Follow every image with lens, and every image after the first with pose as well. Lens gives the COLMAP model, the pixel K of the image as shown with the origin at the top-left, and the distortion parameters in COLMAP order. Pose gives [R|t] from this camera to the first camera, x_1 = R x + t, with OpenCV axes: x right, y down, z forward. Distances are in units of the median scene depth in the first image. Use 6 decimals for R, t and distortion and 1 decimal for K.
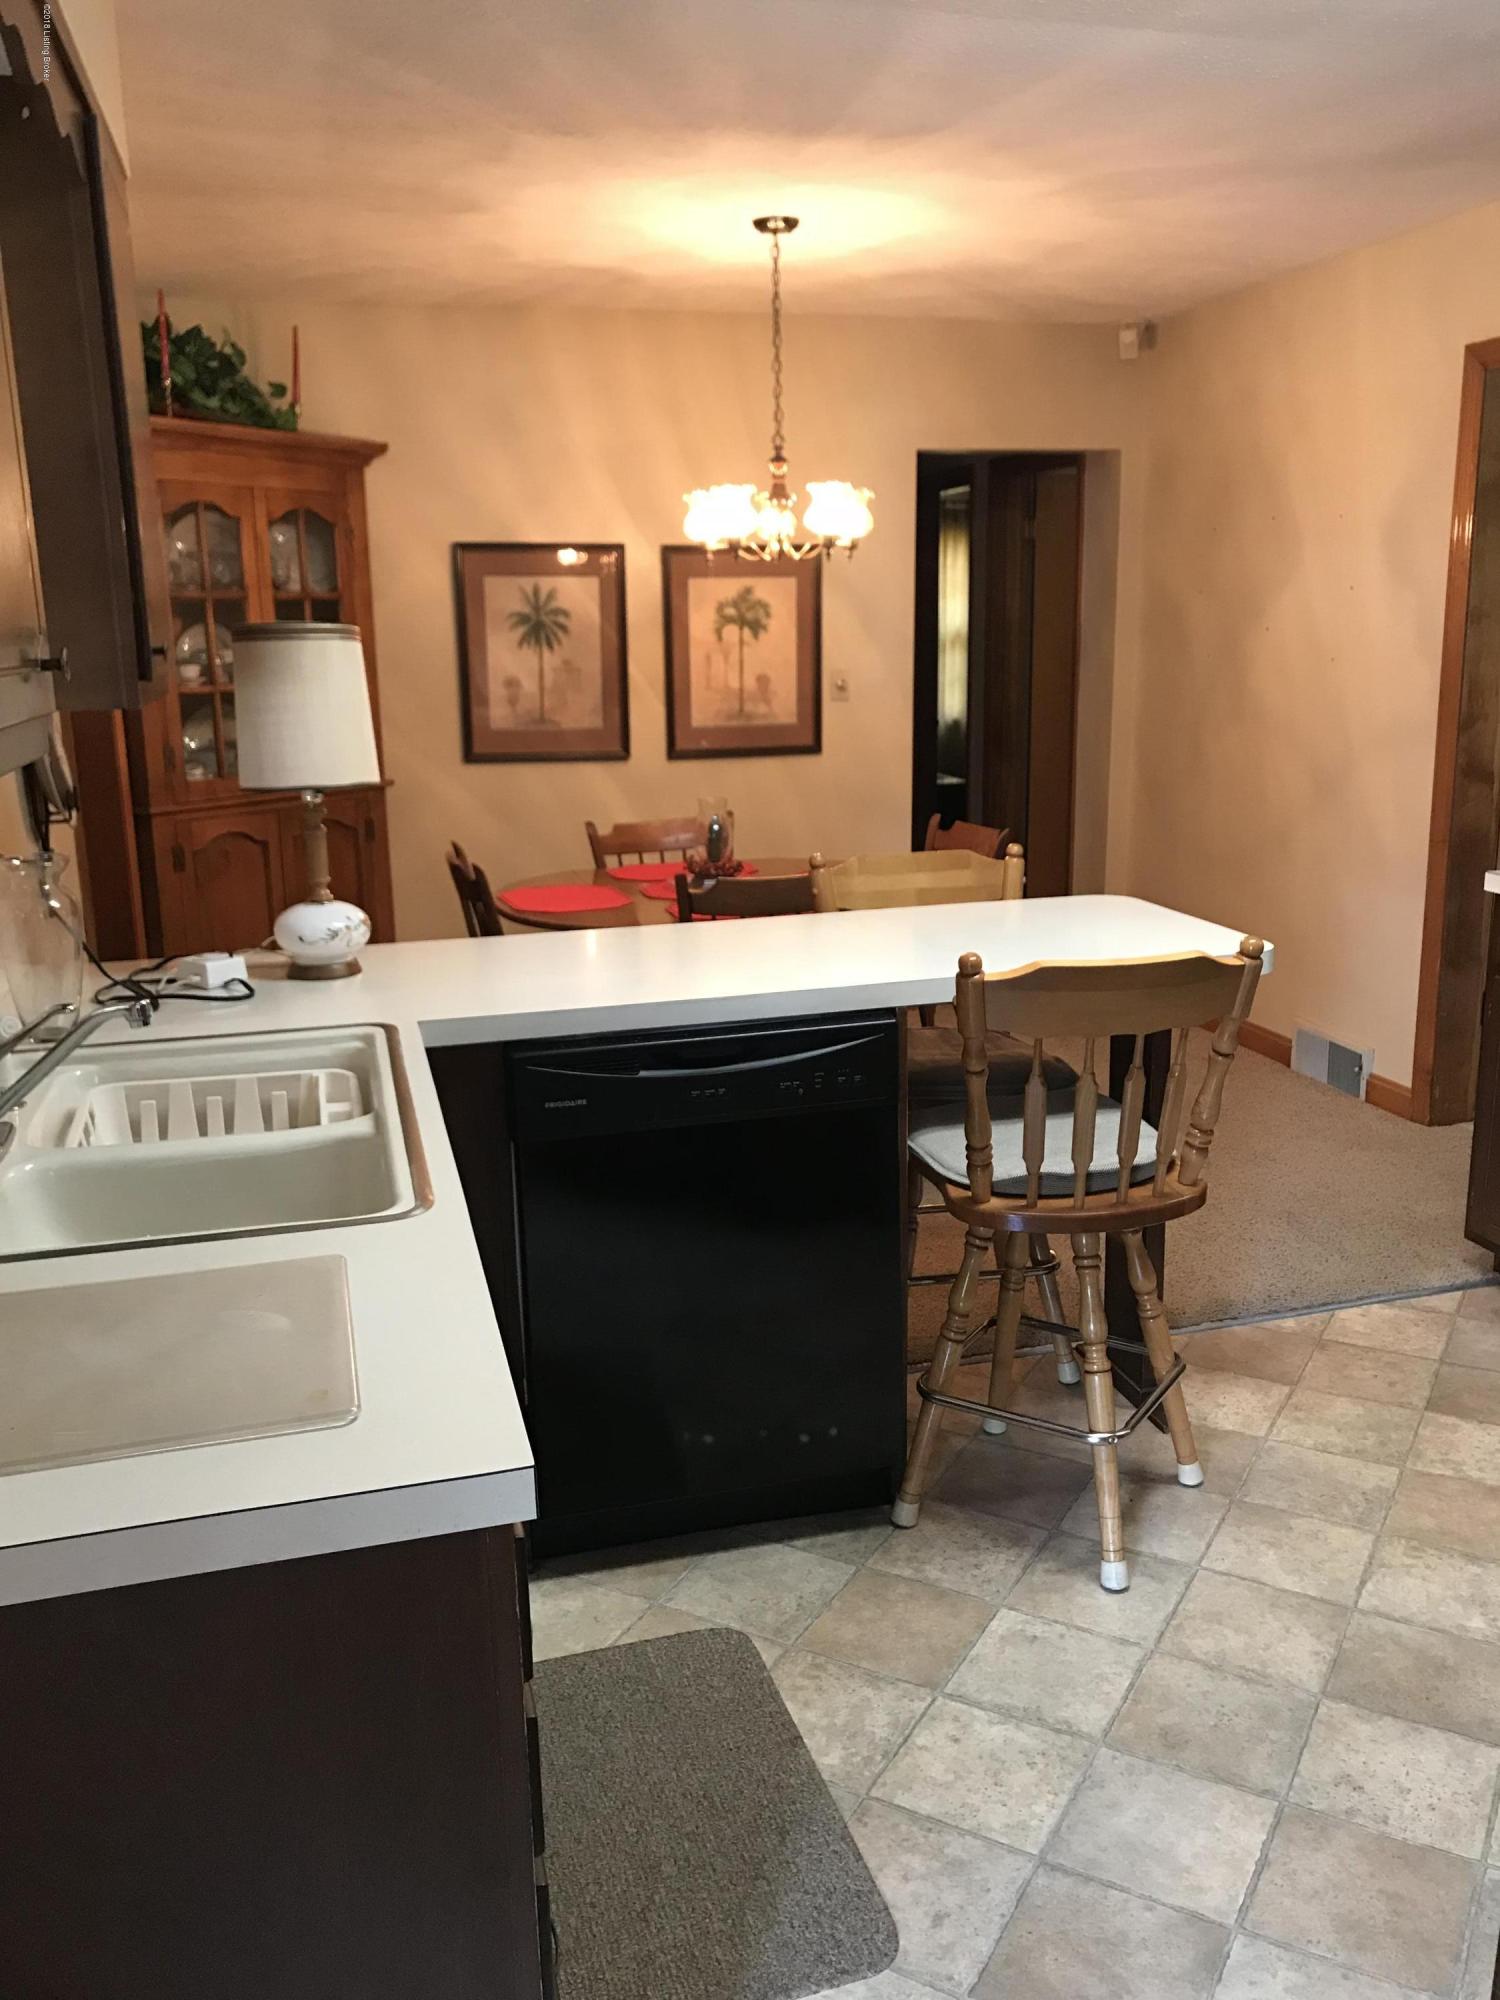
lens RADIAL K [[1655.1, 0, 761.7], [0, 1655.1, 996.8], [0, 0, 1]] dist [0.023915, -0.001309]
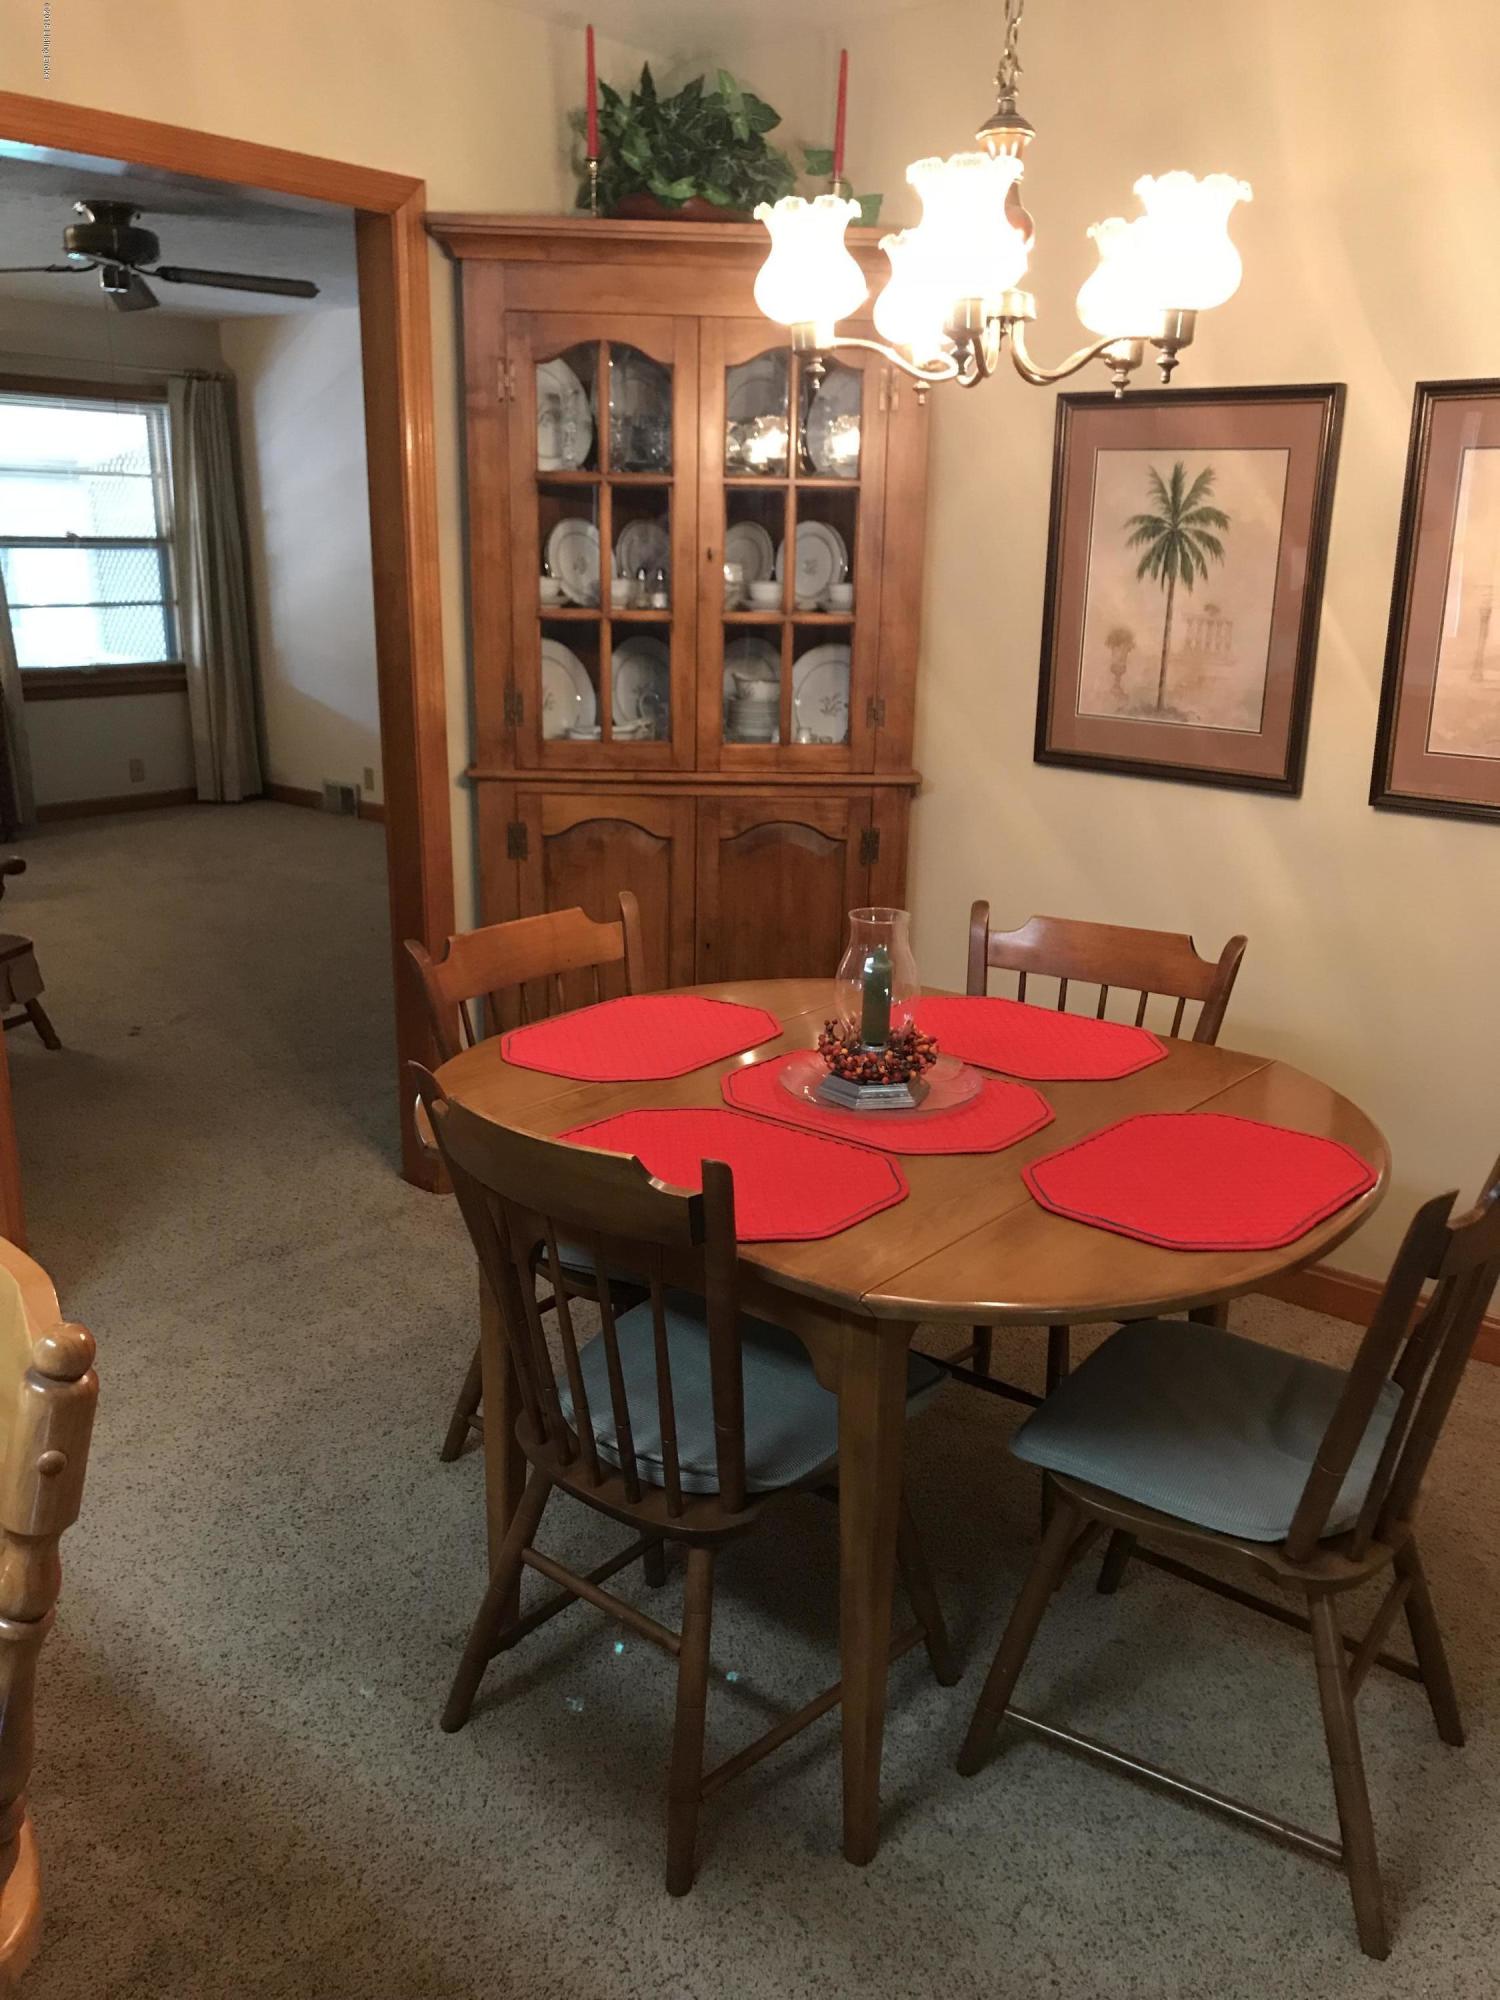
lens RADIAL K [[1655.1, 0, 761.7], [0, 1655.1, 996.8], [0, 0, 1]] dist [0.023915, -0.001309]
pose [[0.588344, 0.242507, -0.771390, 0.256183], [-0.204226, 0.967606, 0.148428, -0.129283], [0.782396, 0.070211, 0.618811, 0.554695]]
